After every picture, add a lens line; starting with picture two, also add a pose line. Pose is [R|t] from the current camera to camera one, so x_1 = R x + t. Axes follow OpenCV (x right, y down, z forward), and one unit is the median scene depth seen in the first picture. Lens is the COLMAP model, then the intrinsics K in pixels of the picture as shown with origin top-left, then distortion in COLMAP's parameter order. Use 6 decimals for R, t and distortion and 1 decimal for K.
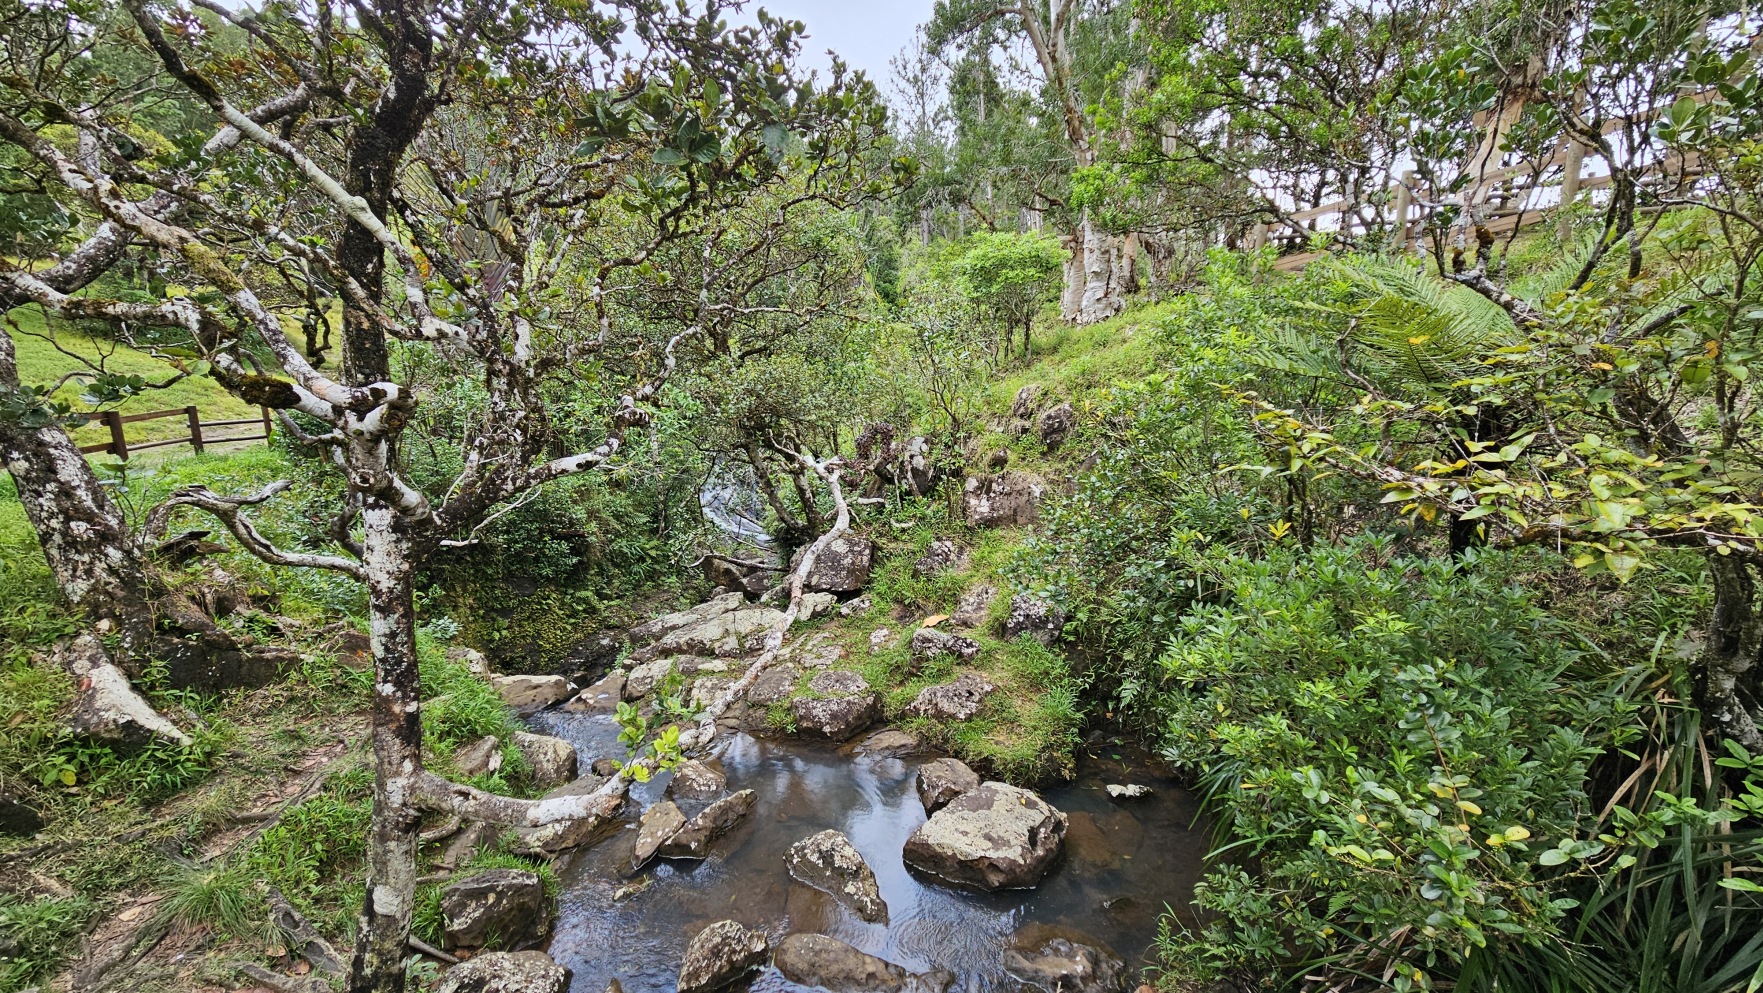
lens RADIAL K [[727.6, 0, 869.4], [0, 727.6, 503.9], [0, 0, 1]] dist [0.001107, 0.000907]
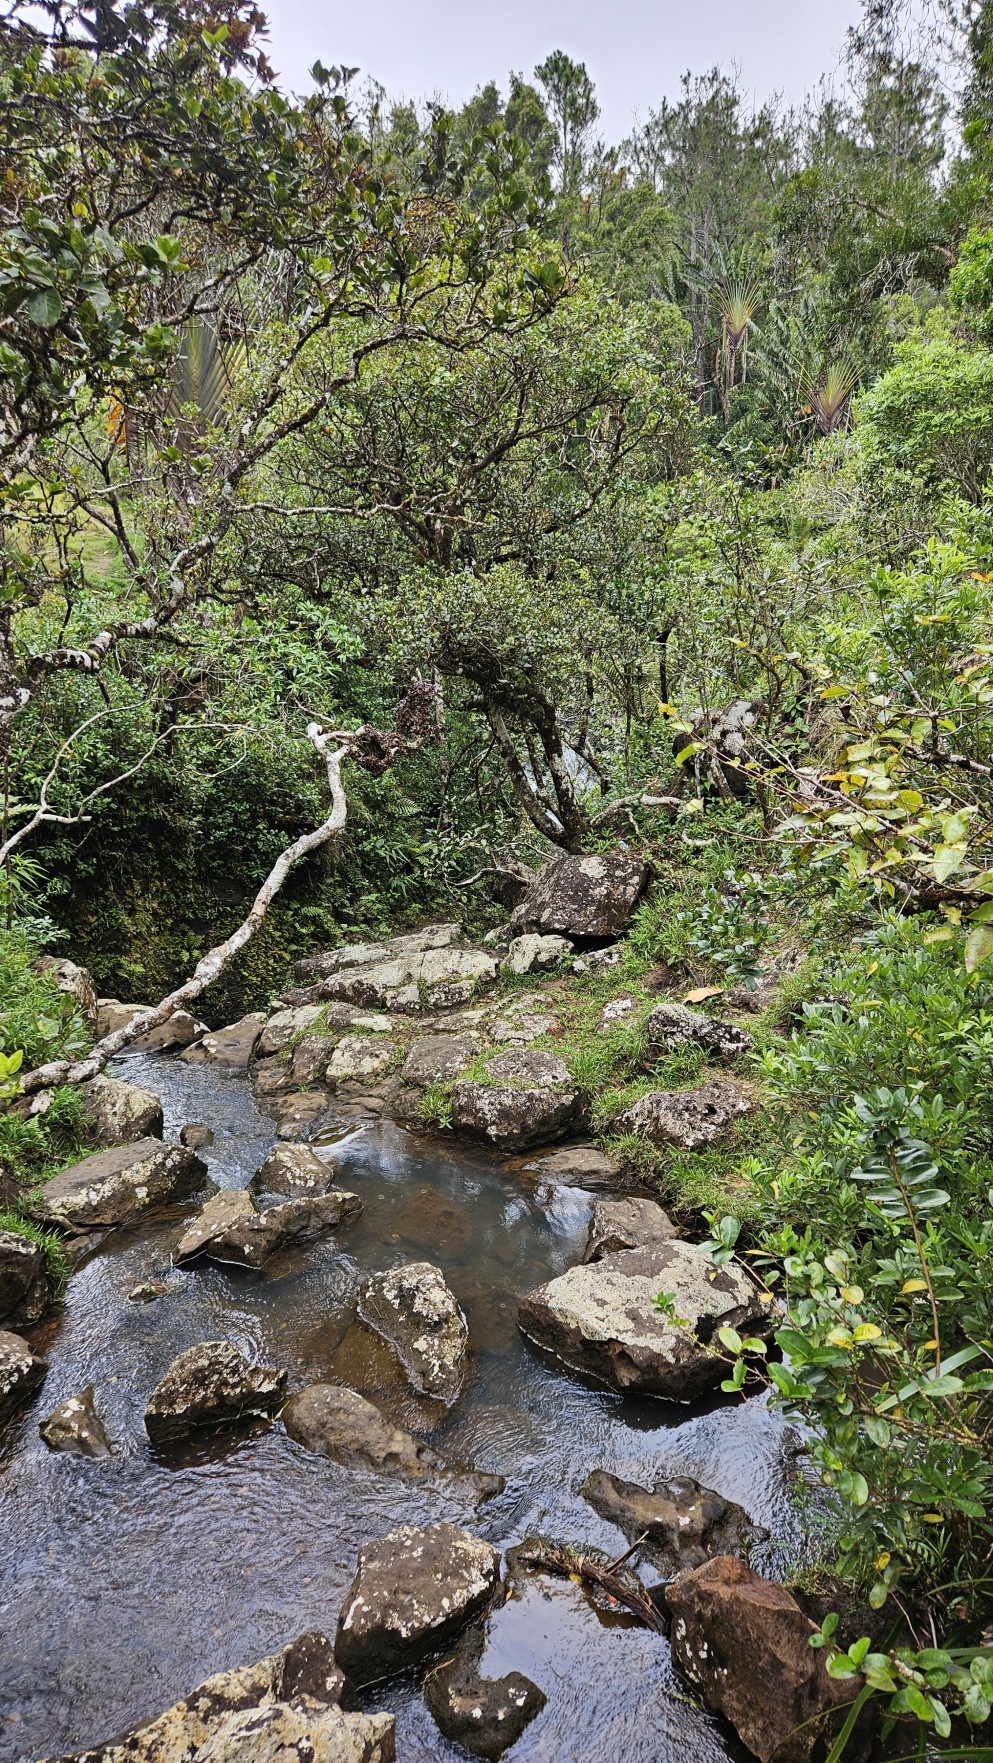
lens RADIAL K [[1185.7, 0, 494.0], [0, 1185.7, 880.0], [0, 0, 1]] dist [0.051983, -0.000099]
pose [[0.949239, 0.085178, -0.302803, 0.326407], [-0.064799, 0.994943, 0.076743, -0.009616], [0.307808, -0.053226, 0.949958, -0.046960]]
